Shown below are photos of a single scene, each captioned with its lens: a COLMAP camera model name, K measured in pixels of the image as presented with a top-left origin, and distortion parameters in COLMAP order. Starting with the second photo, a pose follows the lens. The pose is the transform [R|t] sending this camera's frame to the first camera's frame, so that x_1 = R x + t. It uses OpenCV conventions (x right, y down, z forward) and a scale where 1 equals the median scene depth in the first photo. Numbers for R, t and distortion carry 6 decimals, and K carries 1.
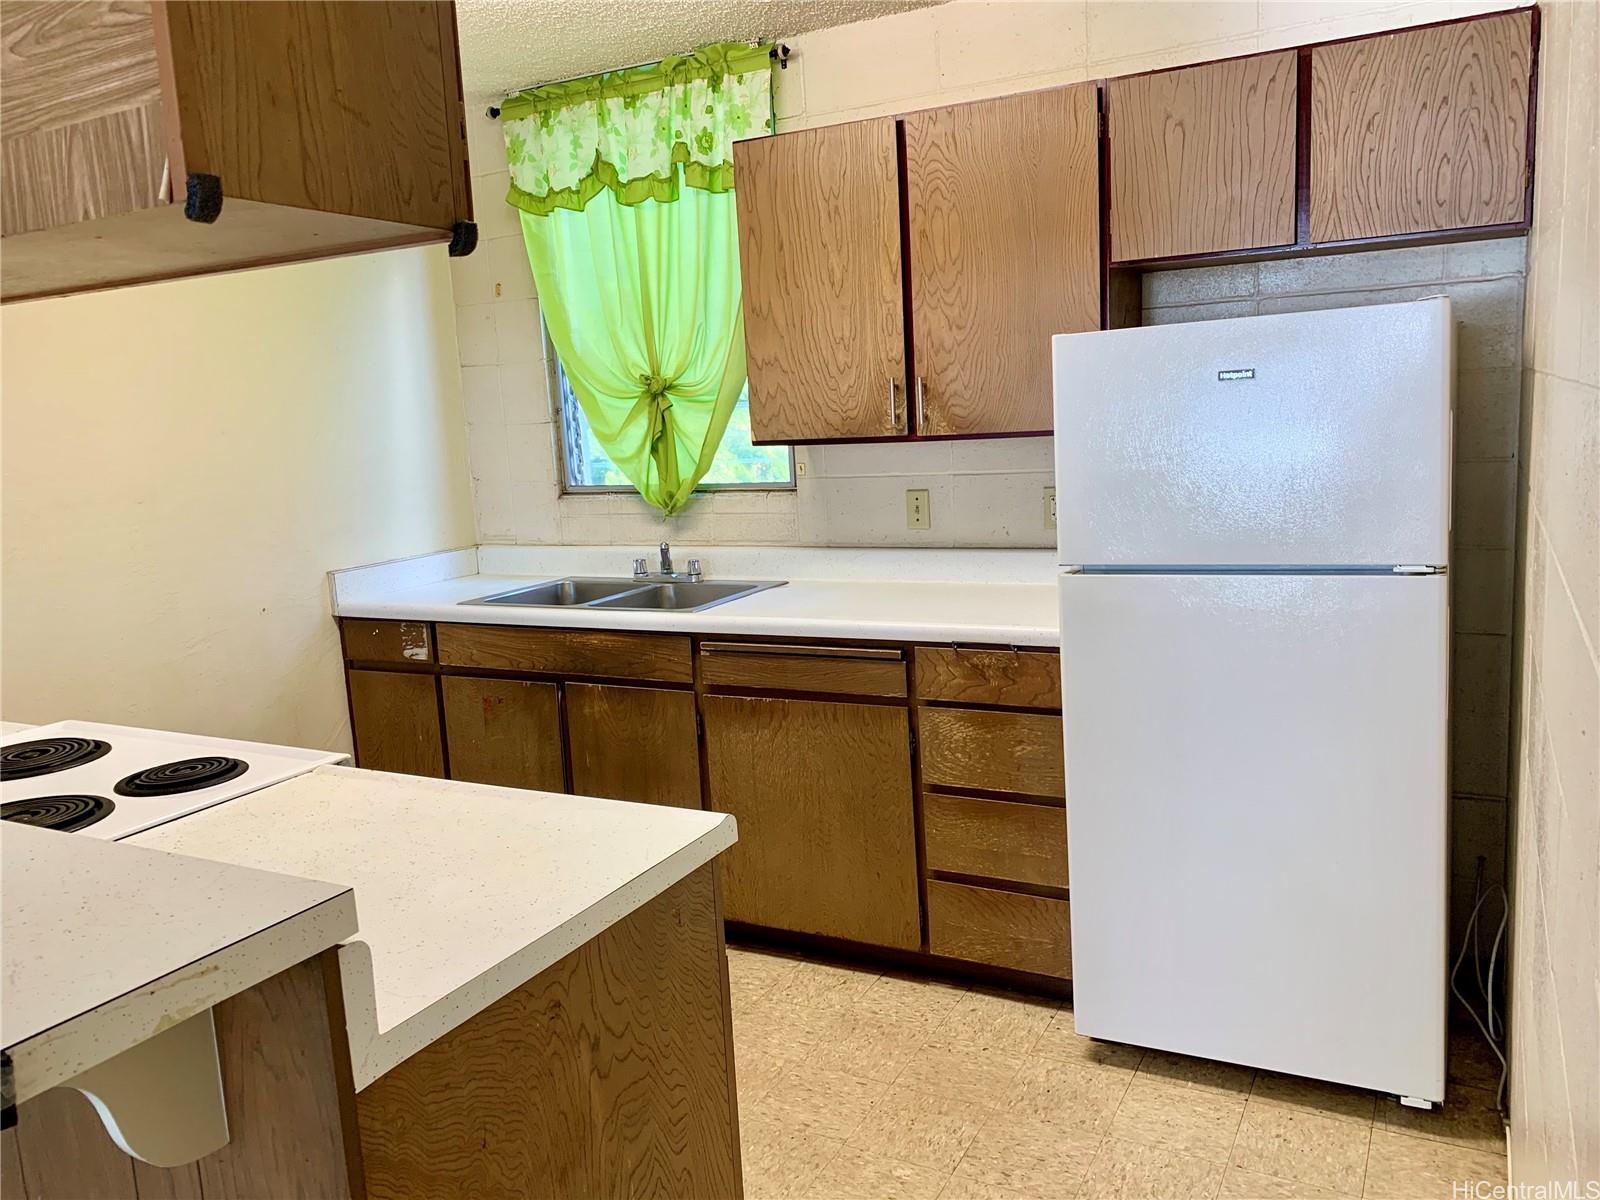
lens RADIAL K [[1218.3, 0, 798.6], [0, 1218.3, 589.1], [0, 0, 1]] dist [0.104076, -0.119449]
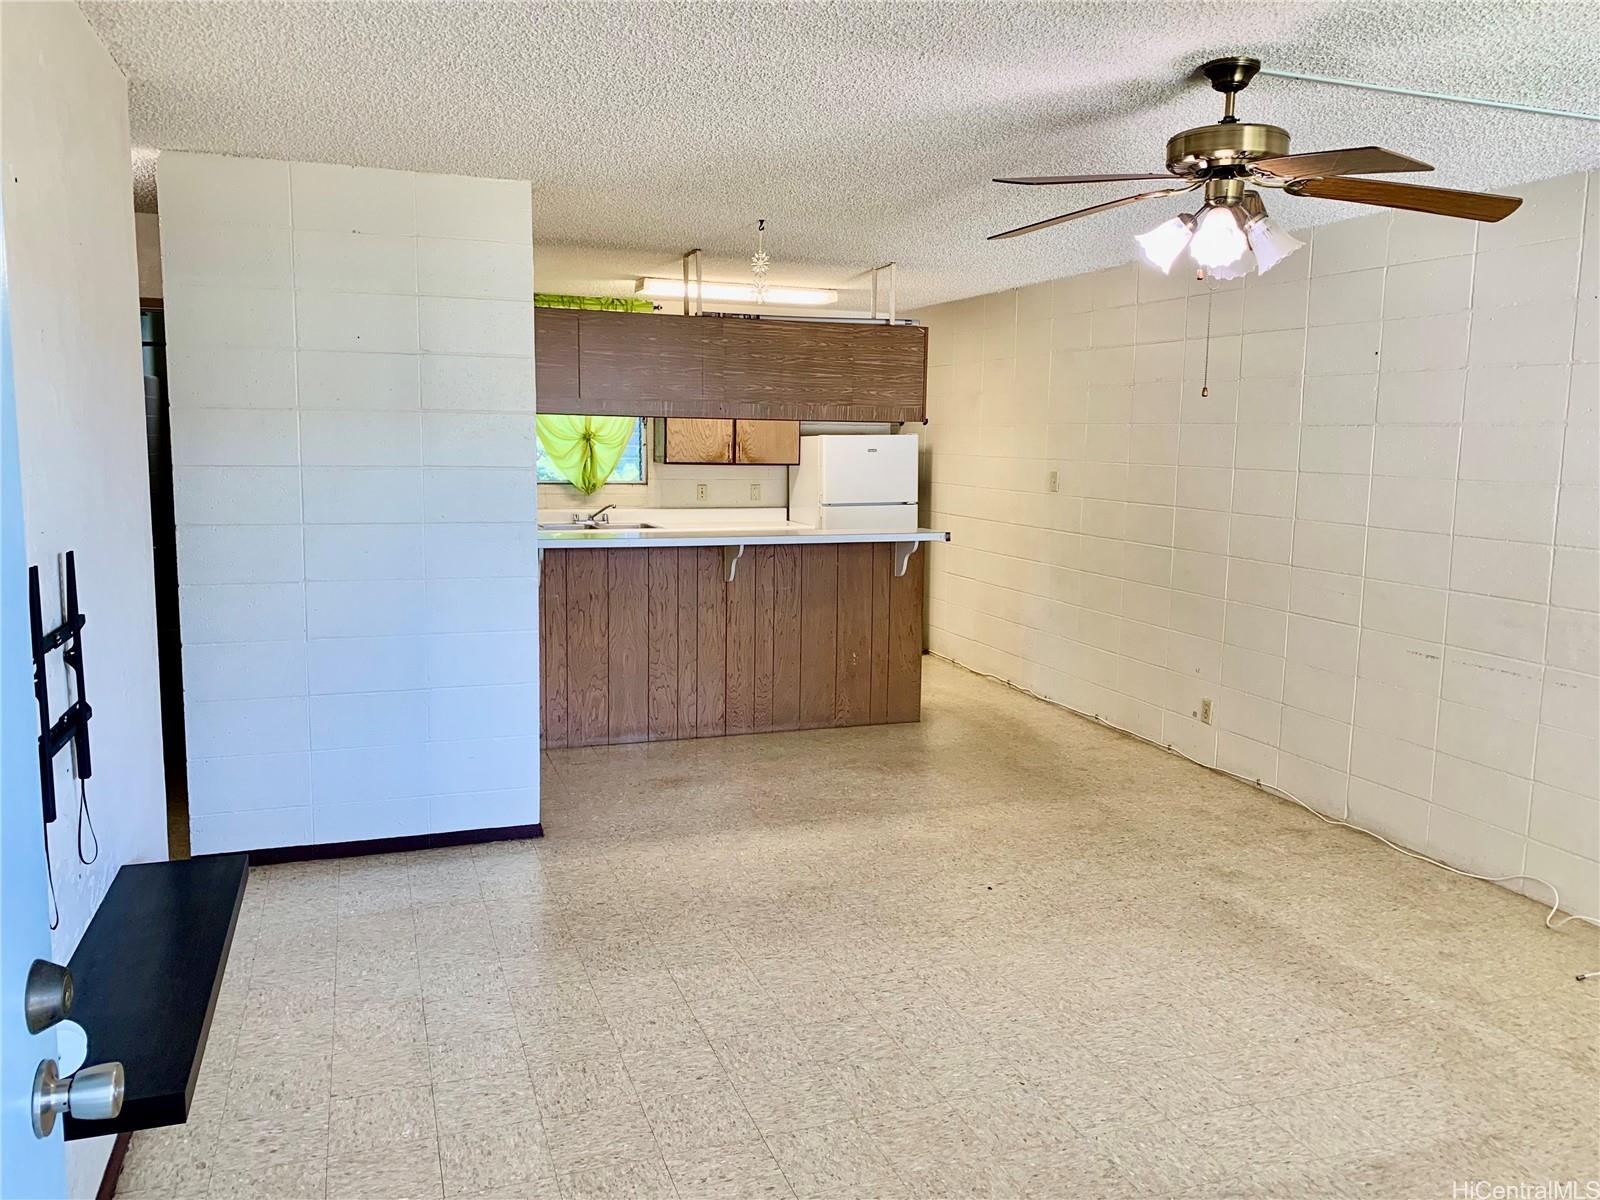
lens RADIAL K [[1218.3, 0, 798.6], [0, 1218.3, 589.1], [0, 0, 1]] dist [0.104076, -0.119449]
pose [[0.666636, -0.030300, 0.744767, -1.864576], [0.062667, 0.997914, -0.015494, 0.208470], [-0.742744, 0.057001, 0.667145, -0.919461]]
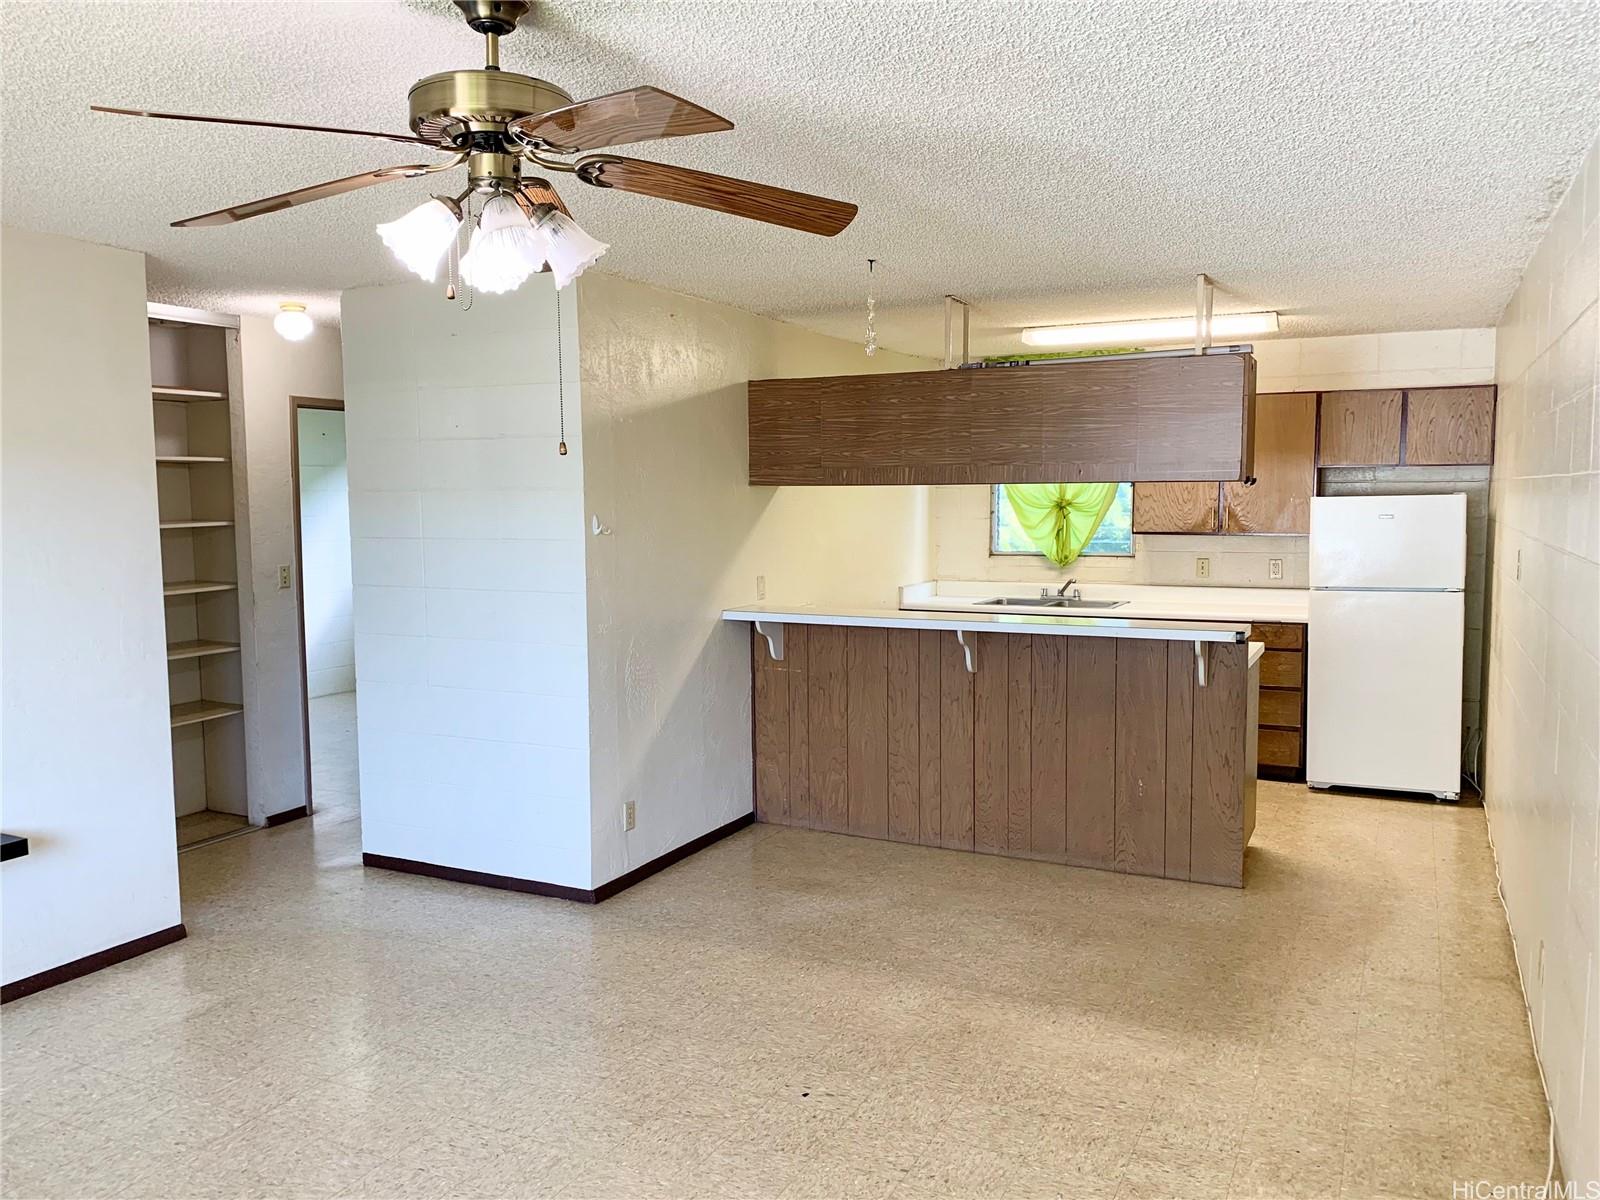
lens RADIAL K [[1231.3, 0, 782.4], [0, 1231.3, 593.7], [0, 0, 1]] dist [0.090375, -0.122651]
pose [[0.998645, 0.045467, 0.025310, -0.760966], [-0.043533, 0.996430, -0.072333, 0.184876], [-0.028508, 0.071133, 0.997059, -1.240232]]
